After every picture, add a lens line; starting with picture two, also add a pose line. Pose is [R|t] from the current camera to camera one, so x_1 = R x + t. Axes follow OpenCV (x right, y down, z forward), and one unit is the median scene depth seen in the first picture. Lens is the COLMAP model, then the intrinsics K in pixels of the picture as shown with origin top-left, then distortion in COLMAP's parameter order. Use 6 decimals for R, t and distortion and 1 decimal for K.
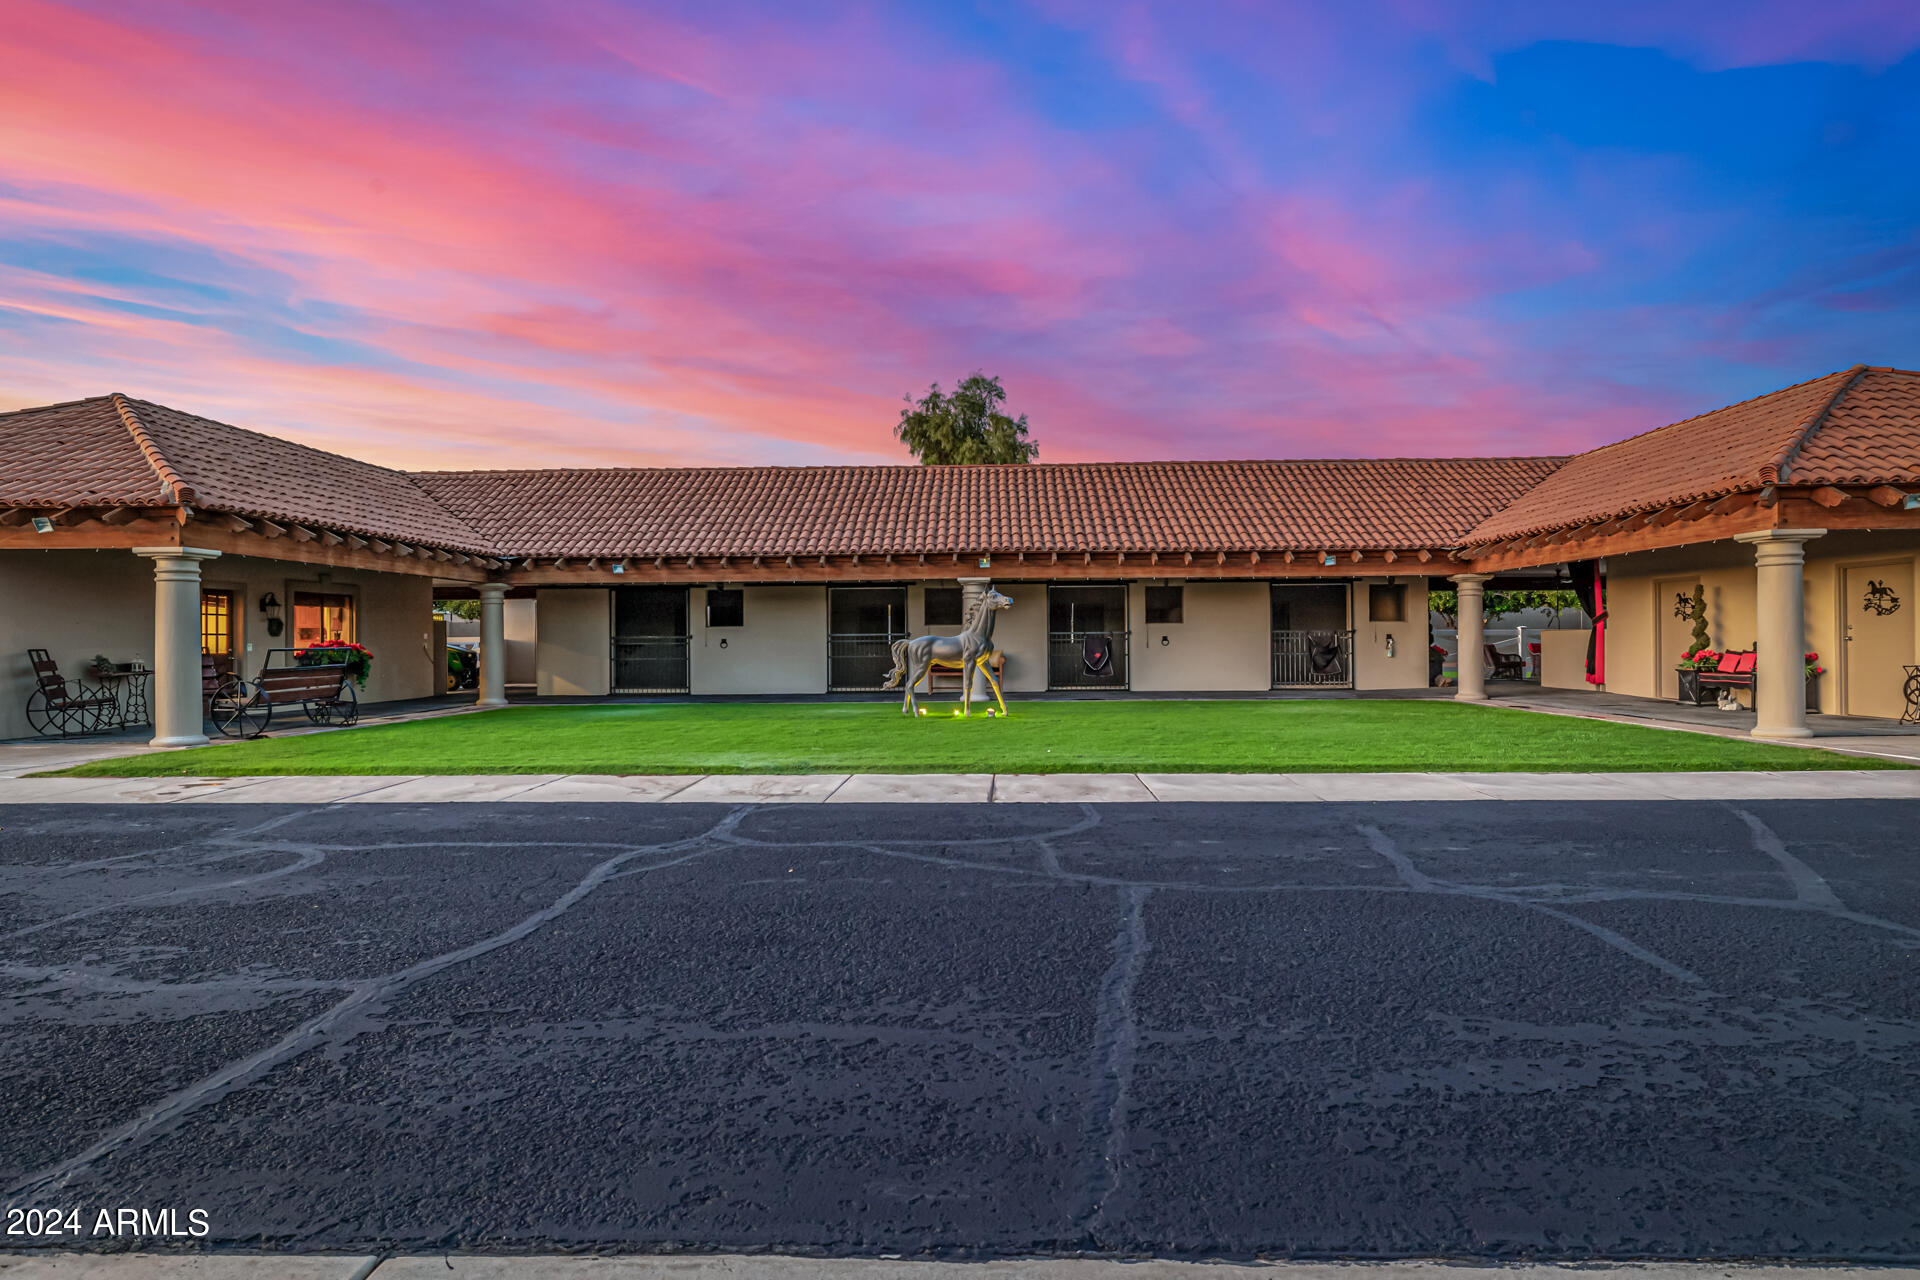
lens RADIAL K [[1107.9, 0, 958.7], [0, 1107.9, 638.2], [0, 0, 1]] dist [0.020612, 0.000315]
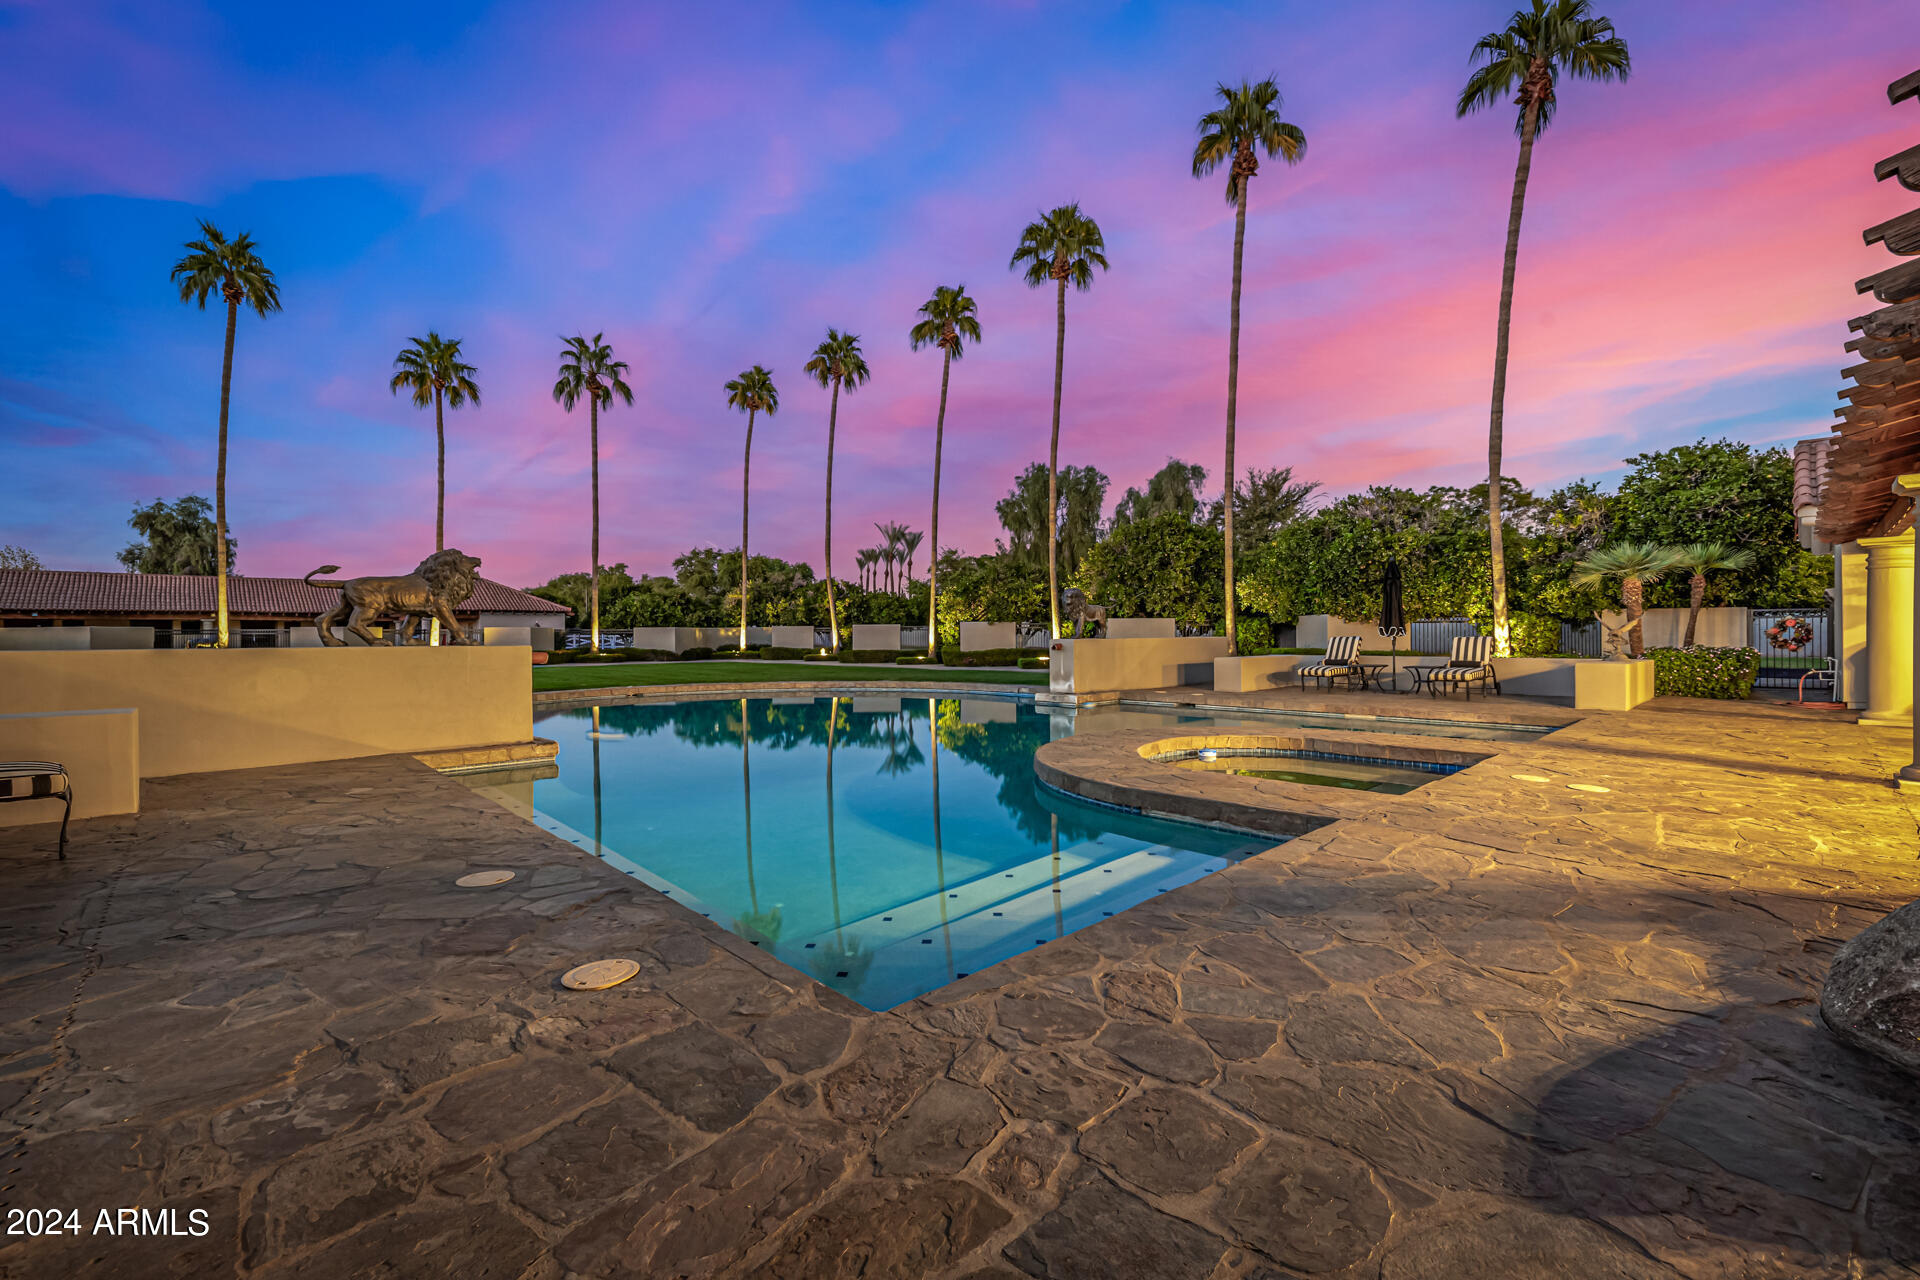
lens RADIAL K [[804.7, 0, 954.1], [0, 804.7, 639.9], [0, 0, 1]] dist [0.003375, 0.000014]
pose [[0.699533, 0.001457, 0.714599, -0.134143], [-0.001331, 0.999999, -0.000736, 0.001021], [-0.714599, -0.000436, 0.699534, -2.010466]]
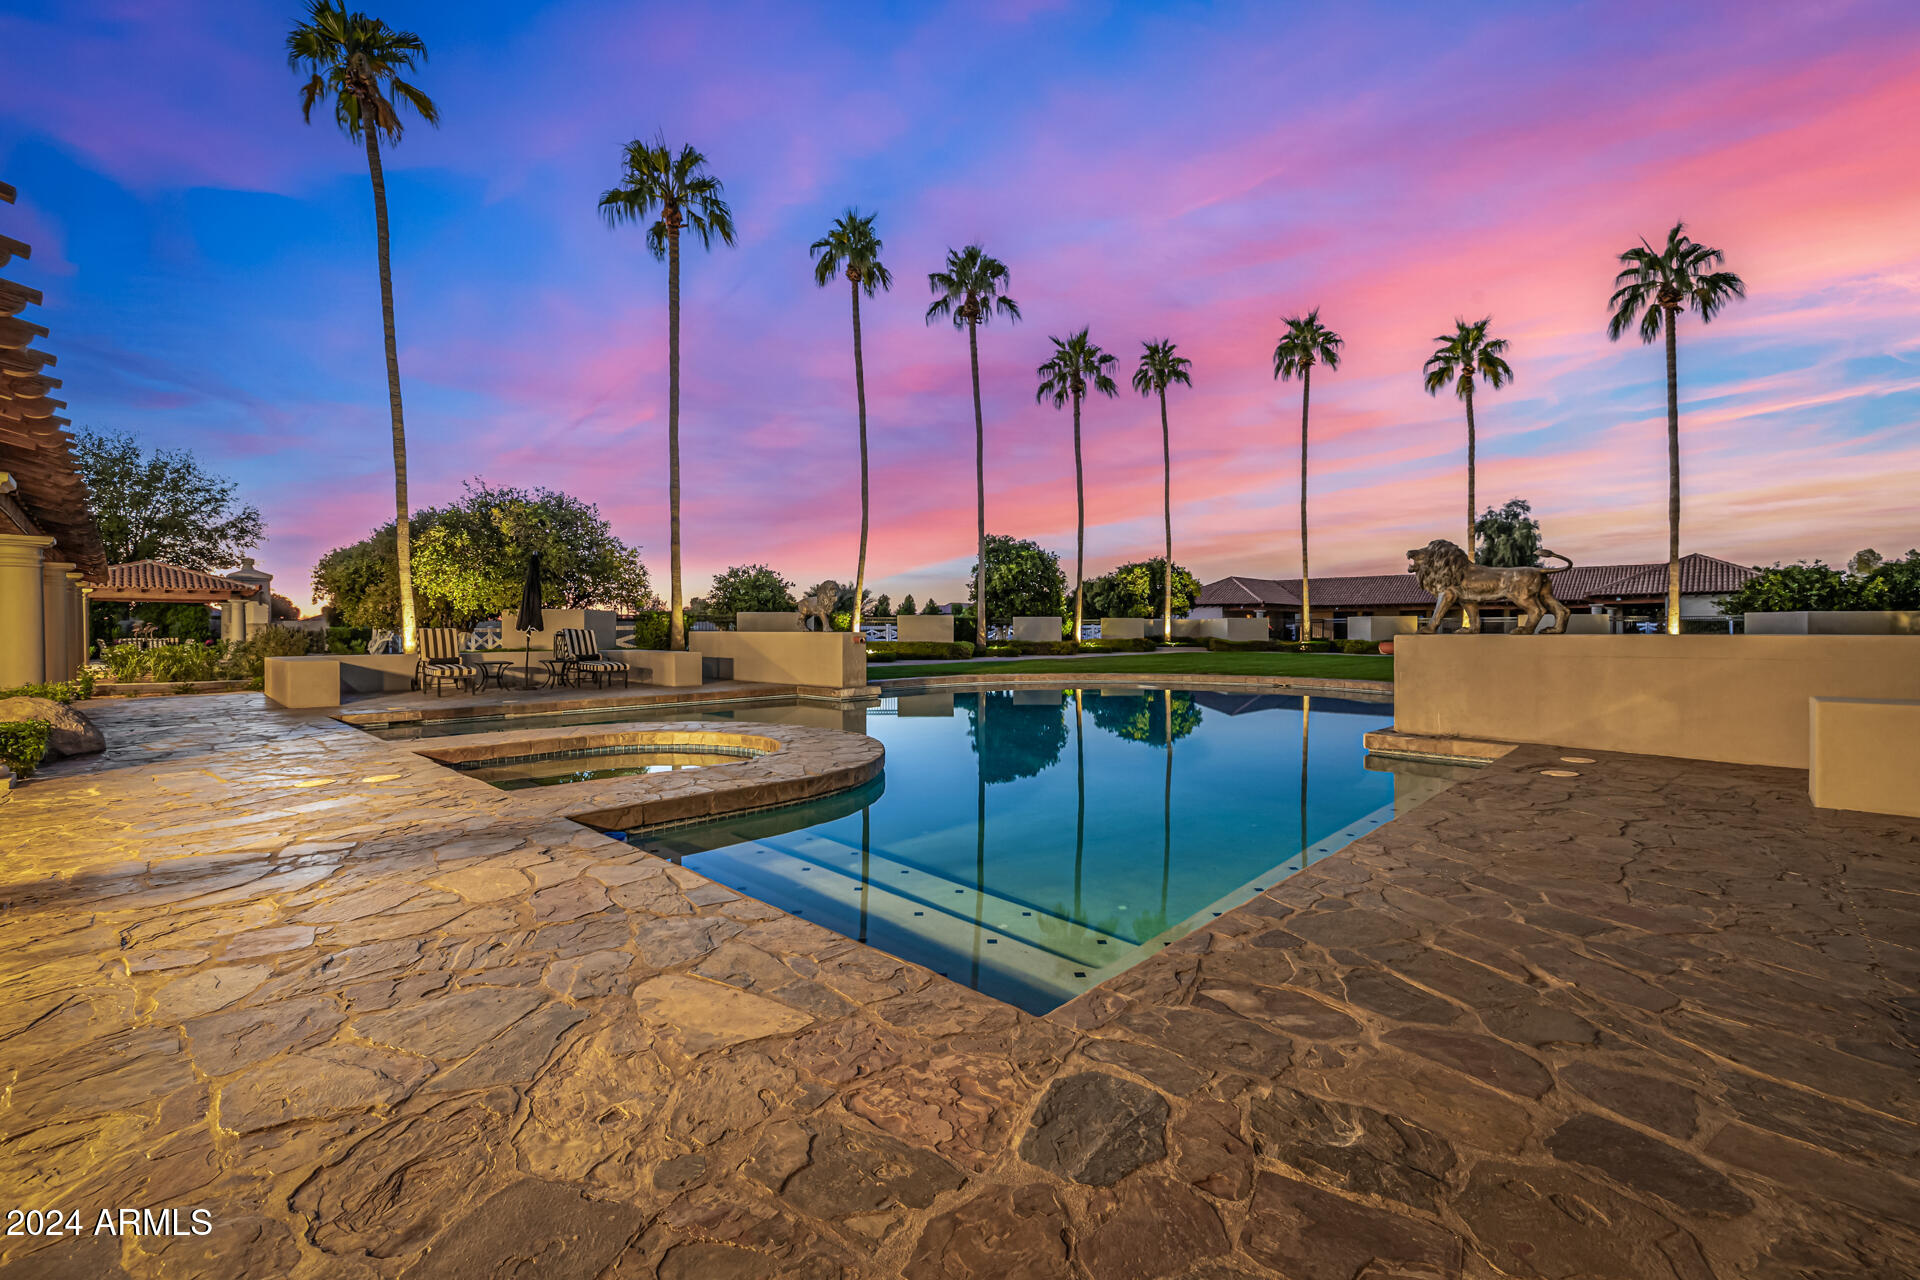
lens RADIAL K [[804.7, 0, 950.9], [0, 804.7, 636.3], [0, 0, 1]] dist [0.003375, 0.000014]
pose [[0.748319, 0.014457, -0.663182, 0.560319], [-0.004238, 0.999846, 0.017014, -0.005525], [0.663326, -0.009921, 0.748265, -2.032821]]
